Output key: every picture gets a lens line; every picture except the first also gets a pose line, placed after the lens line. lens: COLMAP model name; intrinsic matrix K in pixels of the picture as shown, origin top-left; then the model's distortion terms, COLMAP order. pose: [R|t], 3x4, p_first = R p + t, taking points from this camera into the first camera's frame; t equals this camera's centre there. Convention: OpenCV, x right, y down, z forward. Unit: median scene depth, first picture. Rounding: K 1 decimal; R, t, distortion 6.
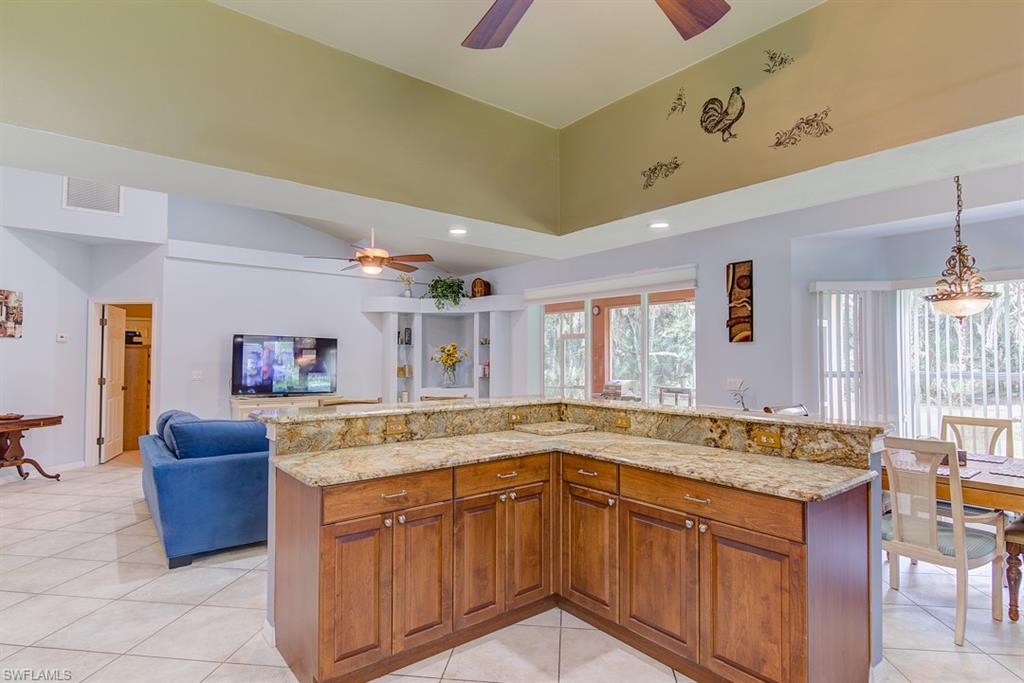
lens RADIAL K [[530.3, 0, 512.0], [0, 530.3, 341.5], [0, 0, 1]] dist [-0.005265, -0.001821]
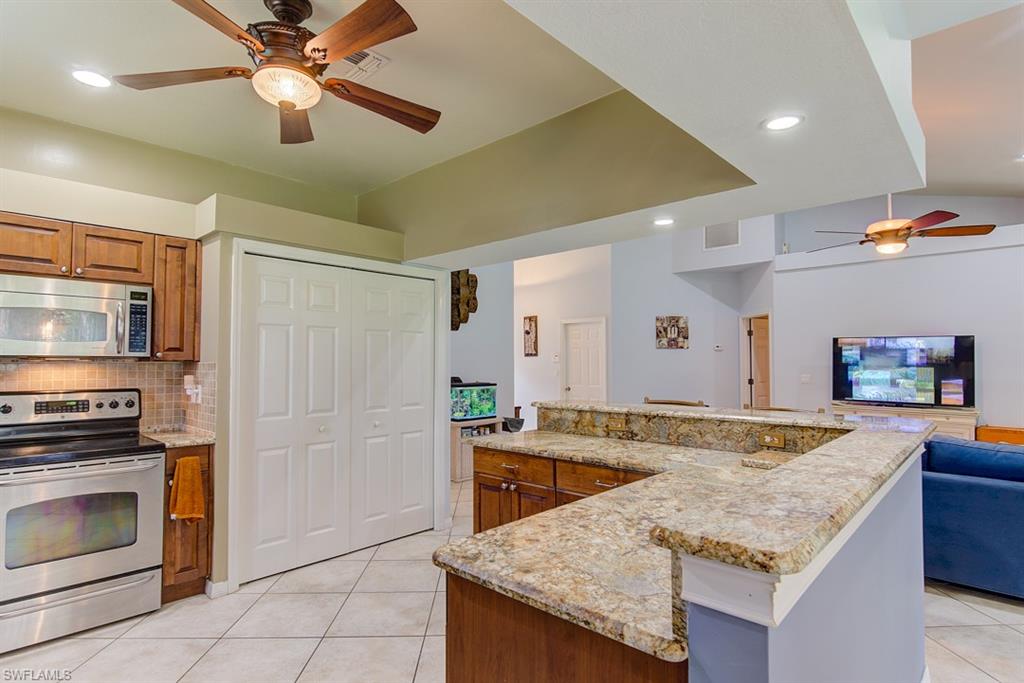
lens RADIAL K [[520.8, 0, 509.6], [0, 520.8, 344.8], [0, 0, 1]] dist [0.002198, -0.009915]
pose [[0.142720, -0.036684, -0.989083, 0.408917], [0.031274, 0.998981, -0.032539, 0.014595], [0.989269, -0.026289, 0.143722, 0.328547]]
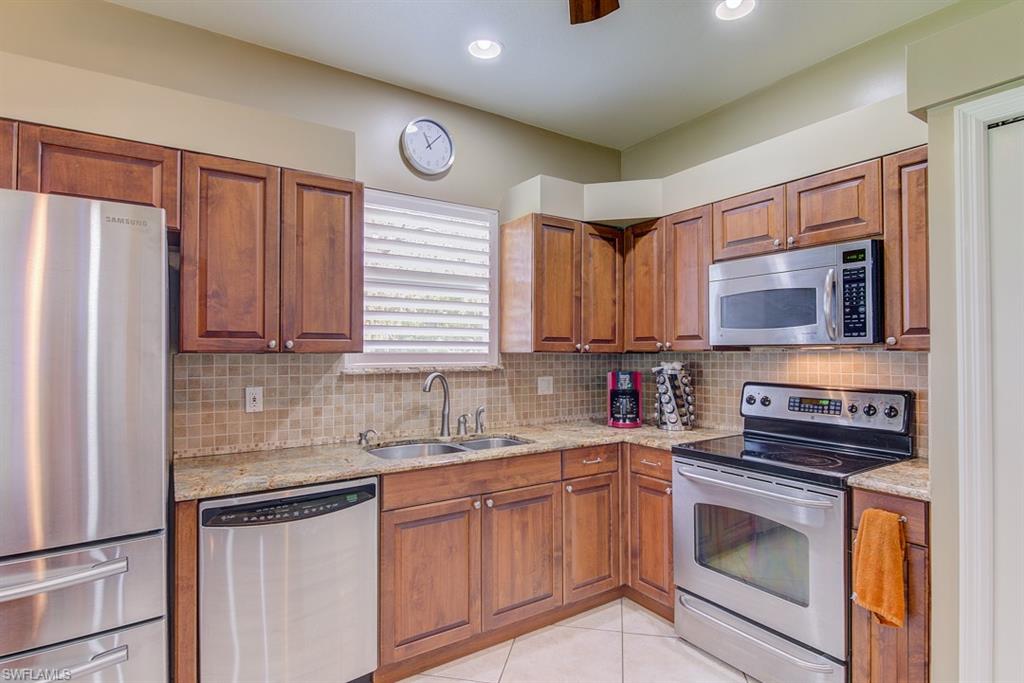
lens RADIAL K [[520.8, 0, 509.6], [0, 520.8, 344.8], [0, 0, 1]] dist [0.002198, -0.009915]
pose [[-0.995777, -0.000249, 0.091804, 0.039903], [-0.004296, 0.999027, -0.043887, 0.015394], [-0.091703, -0.044096, -0.994810, 0.415791]]
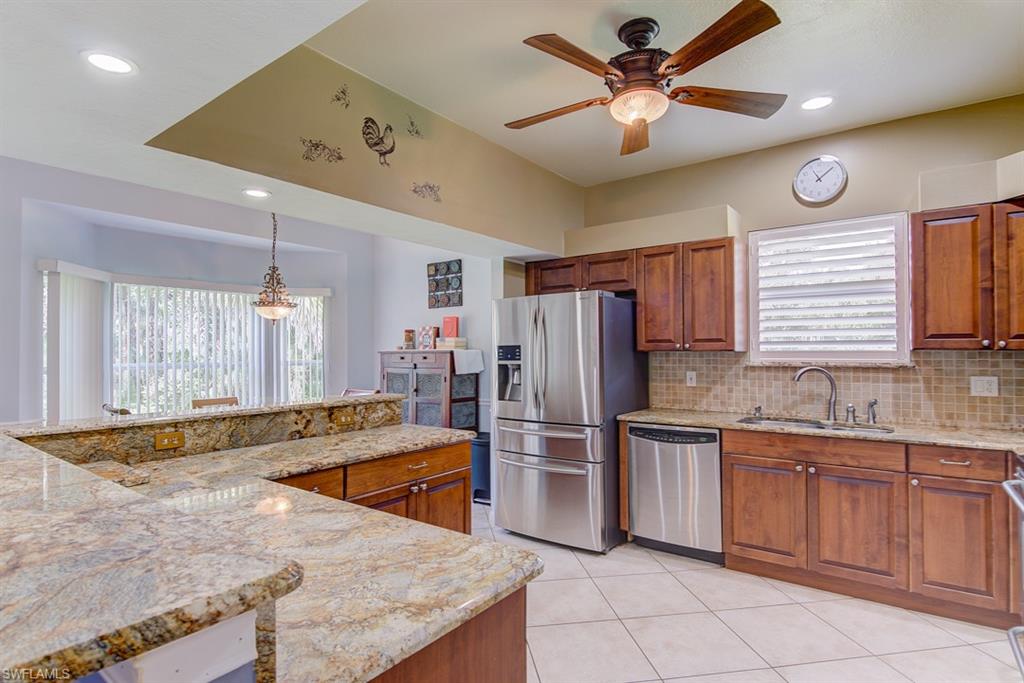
lens RADIAL K [[520.8, 0, 509.6], [0, 520.8, 344.8], [0, 0, 1]] dist [0.002198, -0.009915]
pose [[-0.251474, 0.010675, 0.967805, -0.331008], [-0.025107, 0.999531, -0.017549, 0.014427], [-0.967538, -0.028712, -0.251088, 0.427221]]
